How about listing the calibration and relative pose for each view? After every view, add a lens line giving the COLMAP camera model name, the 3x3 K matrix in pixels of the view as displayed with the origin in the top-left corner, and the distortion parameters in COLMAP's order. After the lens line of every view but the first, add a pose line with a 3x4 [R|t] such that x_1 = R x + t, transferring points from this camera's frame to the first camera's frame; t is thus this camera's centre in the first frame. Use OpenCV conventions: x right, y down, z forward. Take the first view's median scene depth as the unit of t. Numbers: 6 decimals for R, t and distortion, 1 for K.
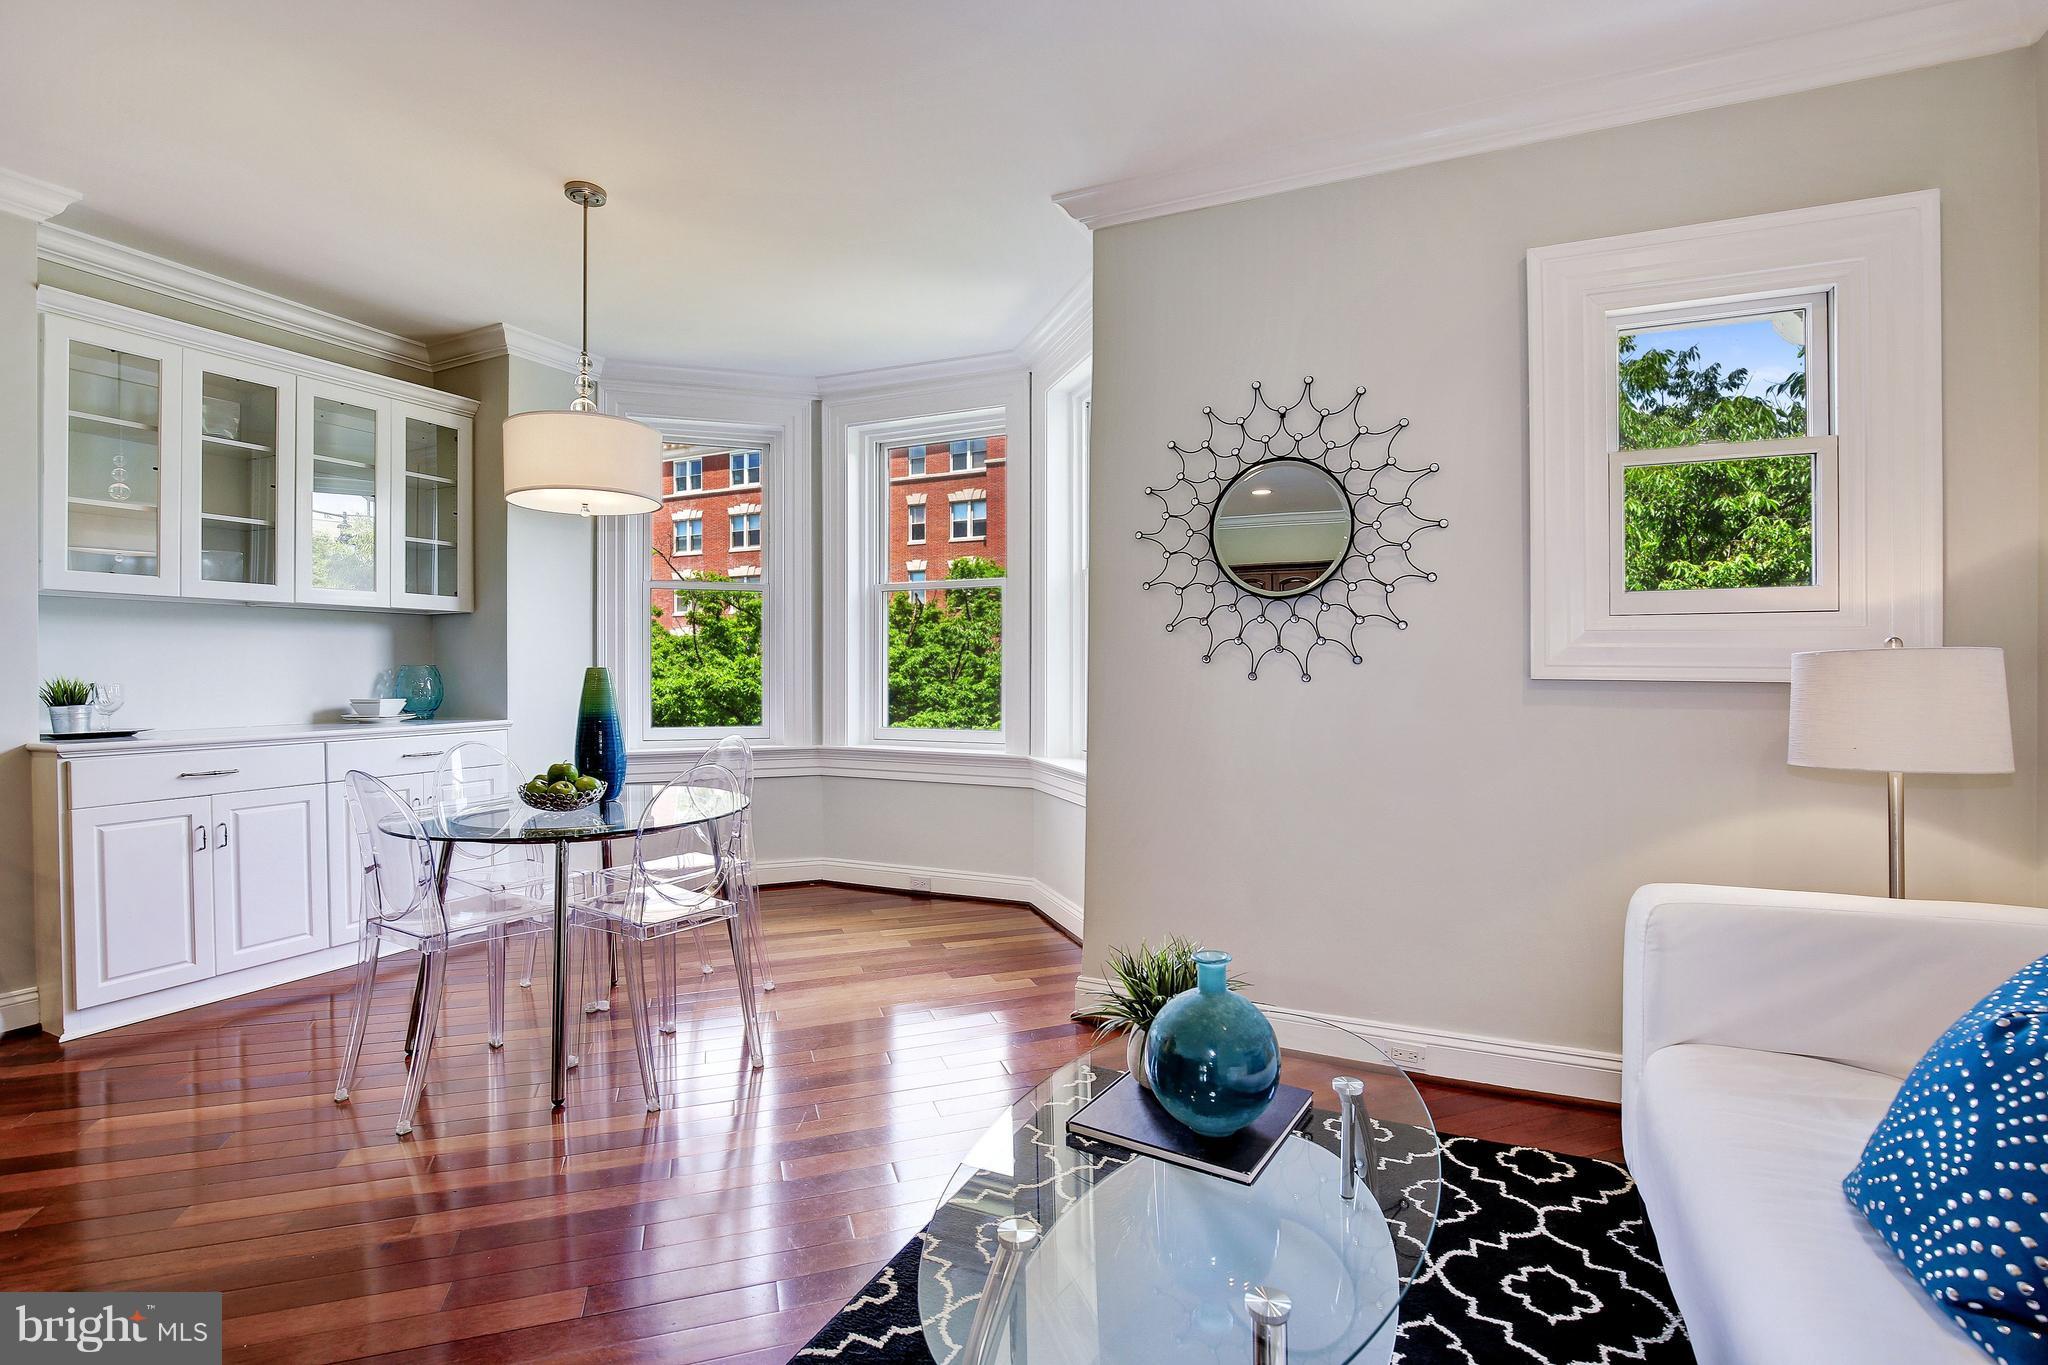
lens RADIAL K [[938.0, 0, 1040.1], [0, 938.0, 684.4], [0, 0, 1]] dist [-0.023099, 0.005636]
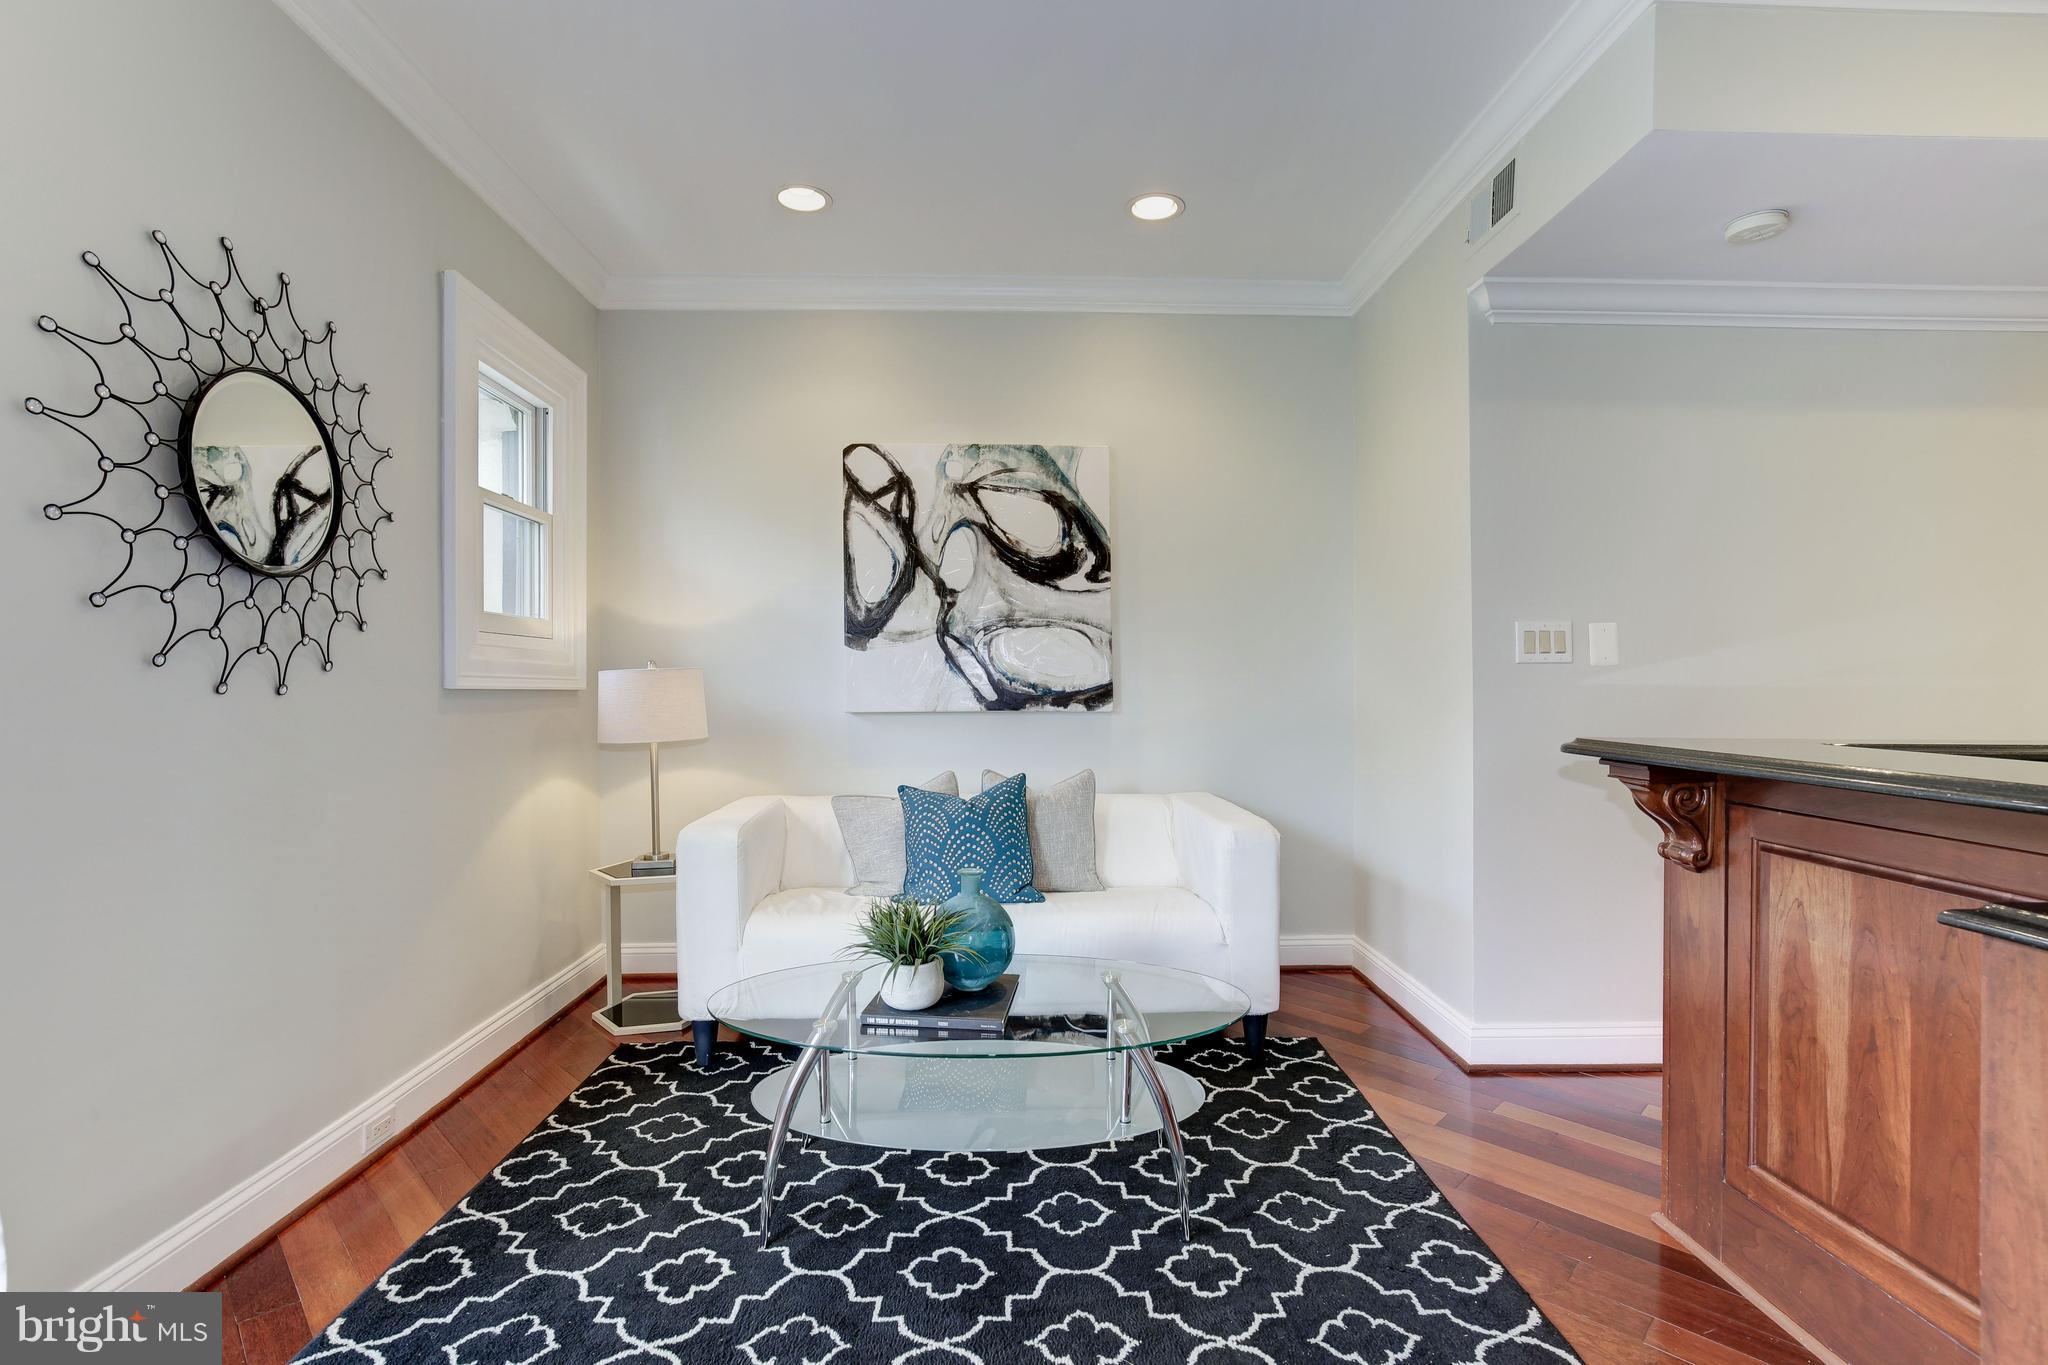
lens RADIAL K [[938.0, 0, 1042.6], [0, 938.0, 679.3], [0, 0, 1]] dist [-0.023099, 0.005636]
pose [[-0.452757, 0.002736, 0.891630, -0.571678], [0.012482, 0.999917, 0.003270, -0.008865], [-0.891546, 0.012610, -0.452754, 0.745532]]
